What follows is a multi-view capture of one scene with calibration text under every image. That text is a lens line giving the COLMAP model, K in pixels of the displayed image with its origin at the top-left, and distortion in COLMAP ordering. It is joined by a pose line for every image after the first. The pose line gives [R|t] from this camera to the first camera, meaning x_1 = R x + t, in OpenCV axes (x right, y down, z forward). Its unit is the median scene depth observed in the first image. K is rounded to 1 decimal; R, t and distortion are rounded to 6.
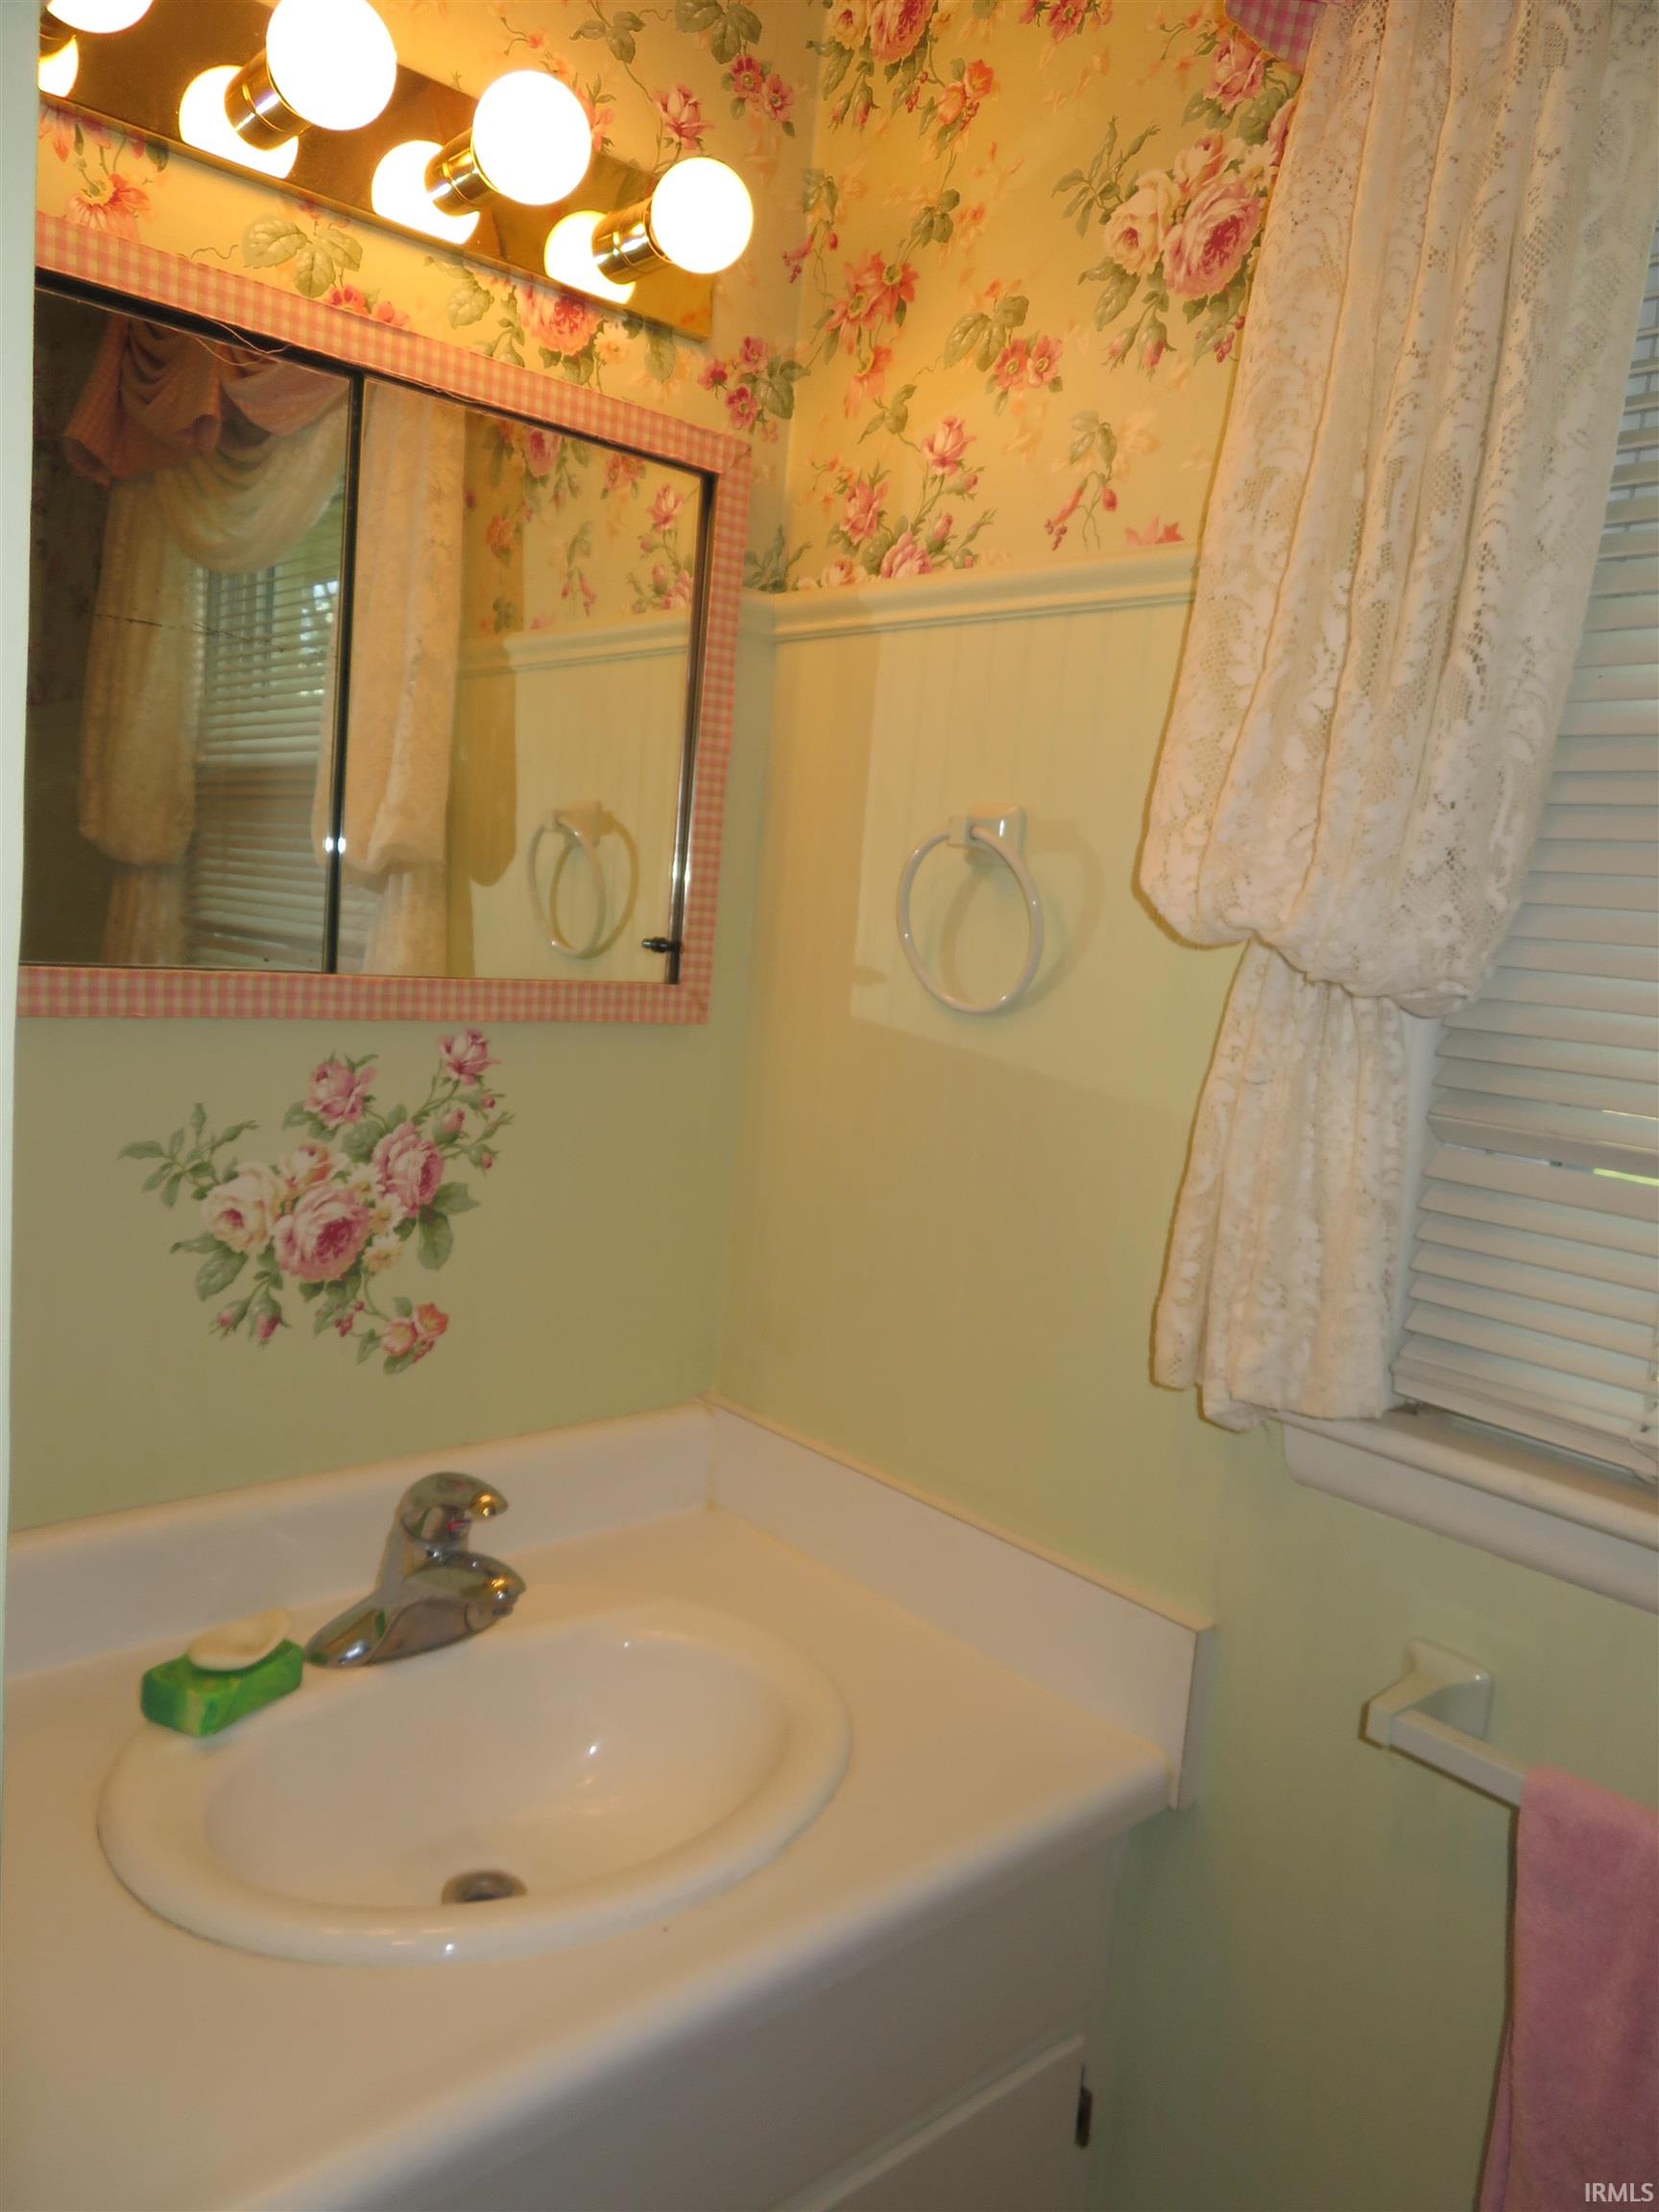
lens RADIAL K [[1601.6, 0, 829.5], [0, 1601.6, 1106.0], [0, 0, 1]] dist [-0.000951, 0.006337]
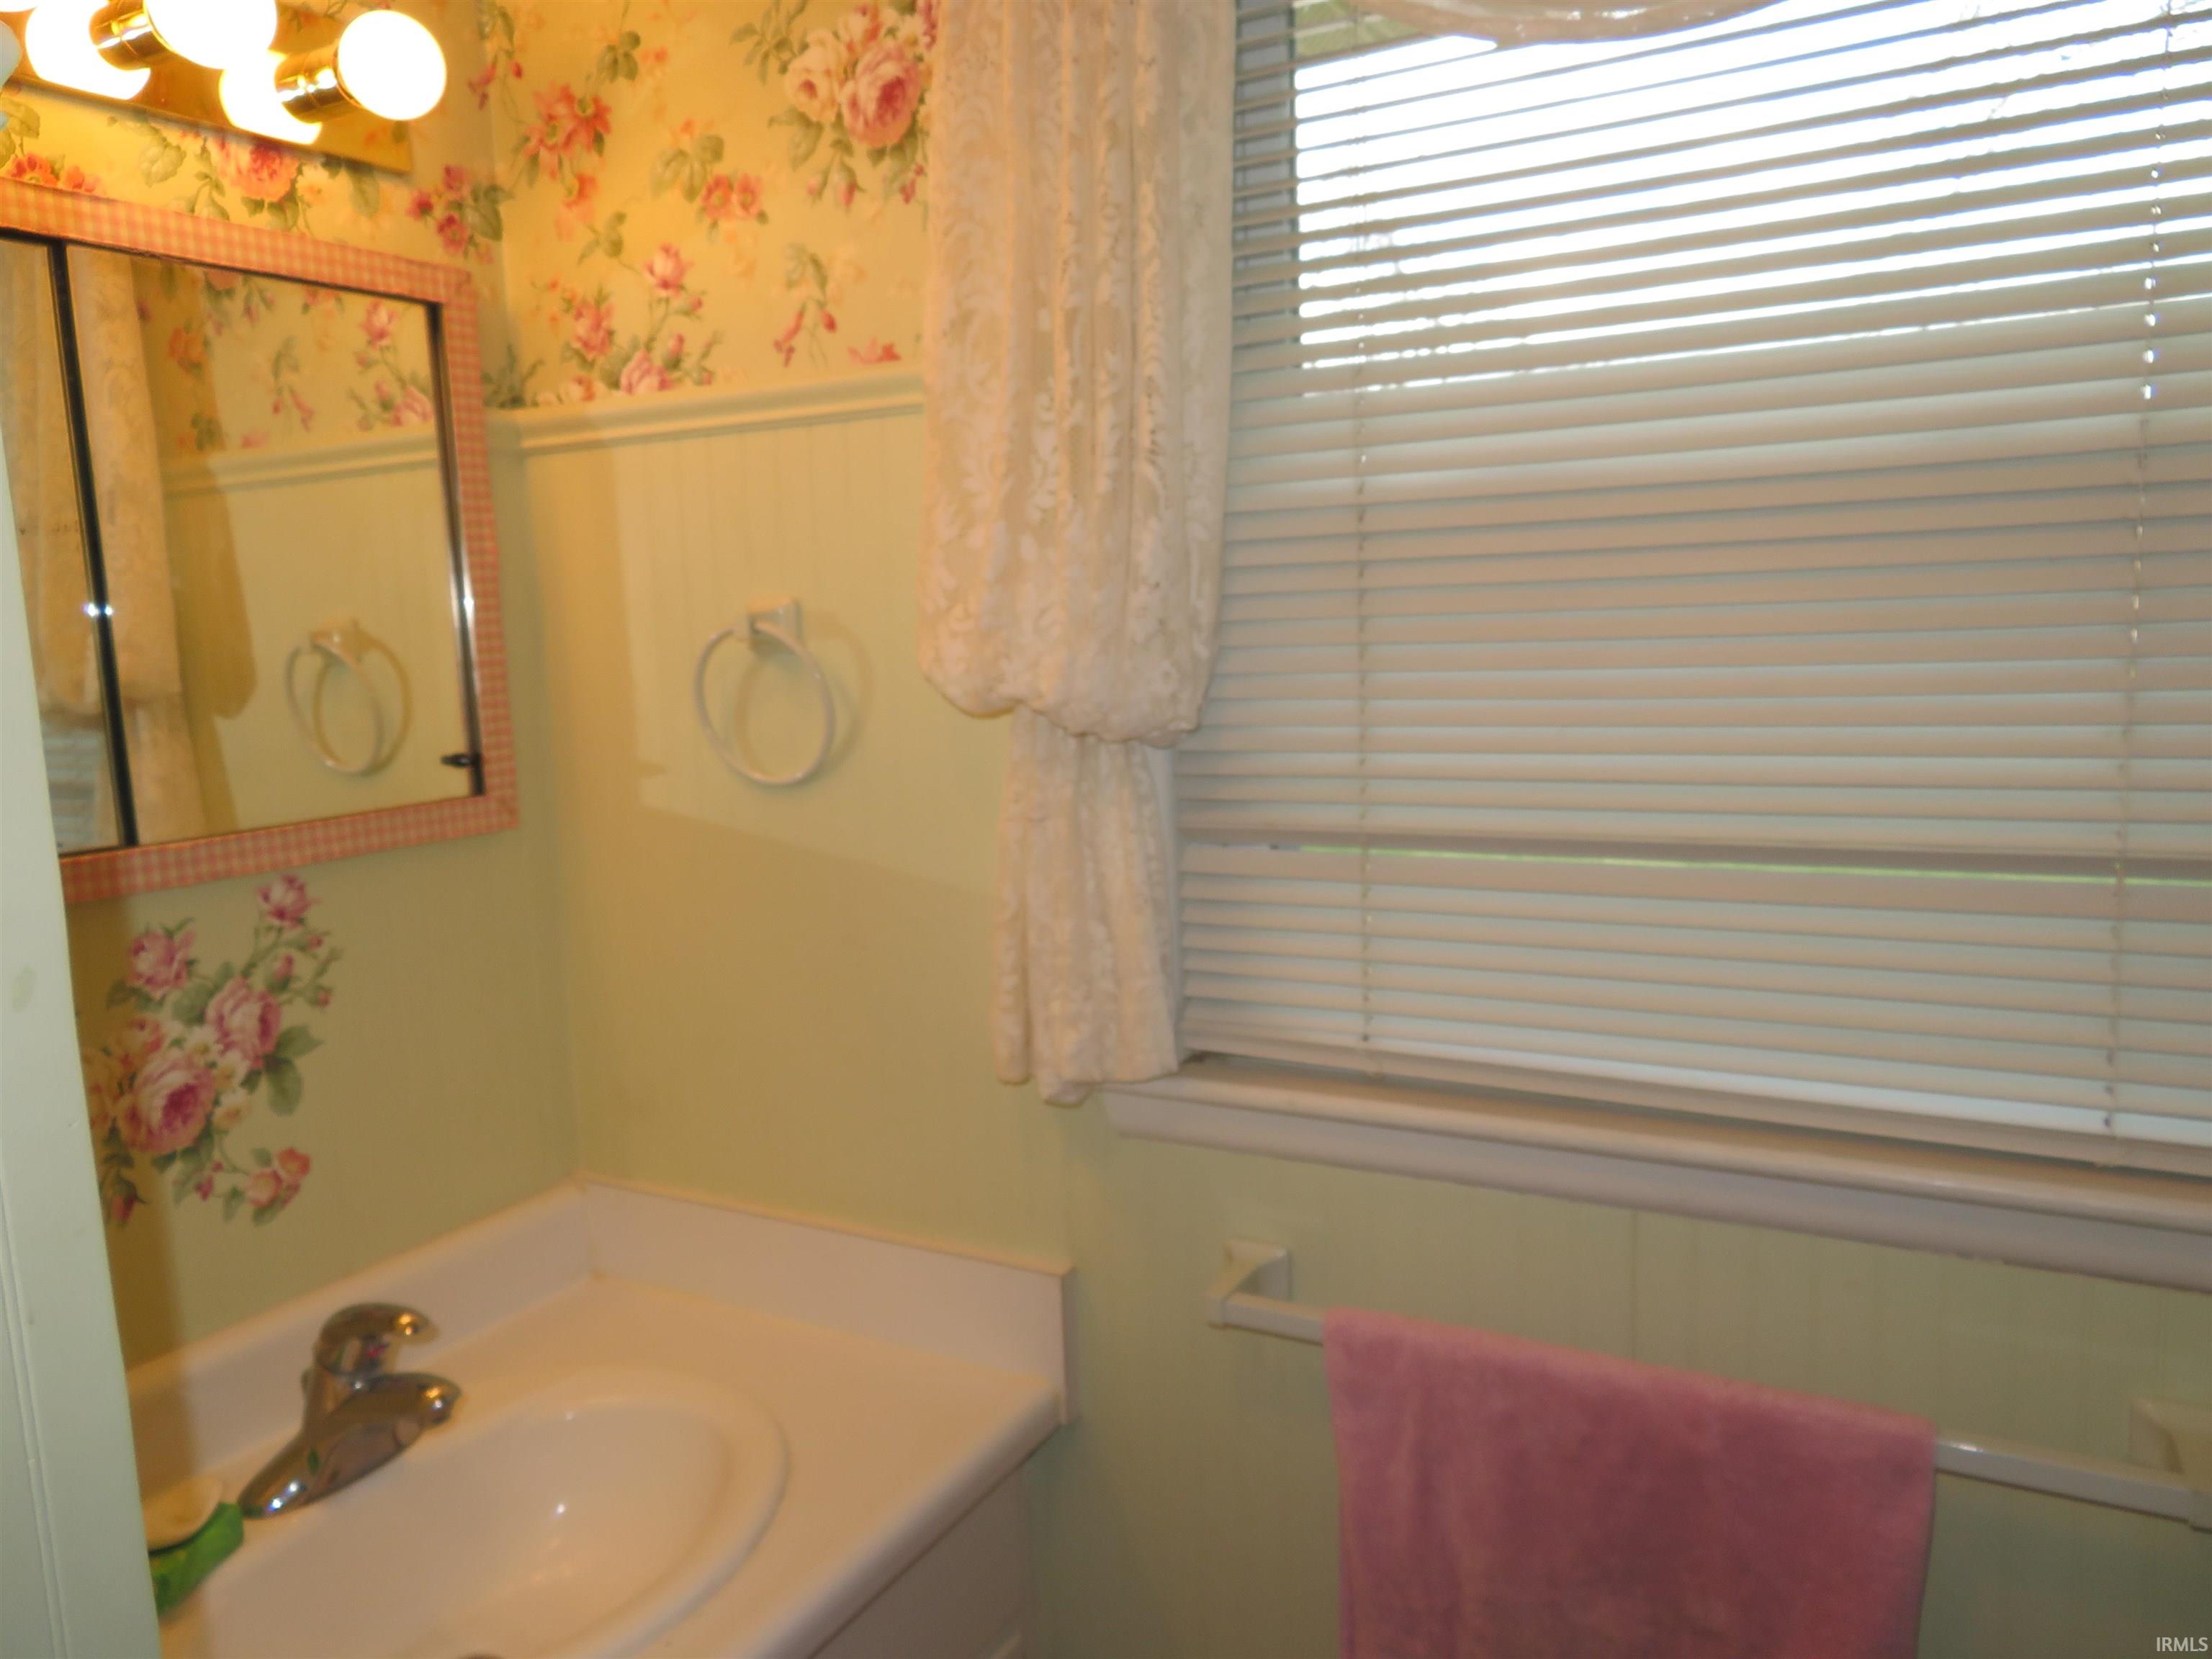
lens RADIAL K [[1578.2, 0, 1106.0], [0, 1578.2, 829.5], [0, 0, 1]] dist [-0.003102, -0.031632]
pose [[0.935397, -0.161215, 0.314709, -0.048443], [0.155352, 0.986887, 0.043803, -0.040385], [-0.317644, 0.007917, 0.948177, -0.112399]]
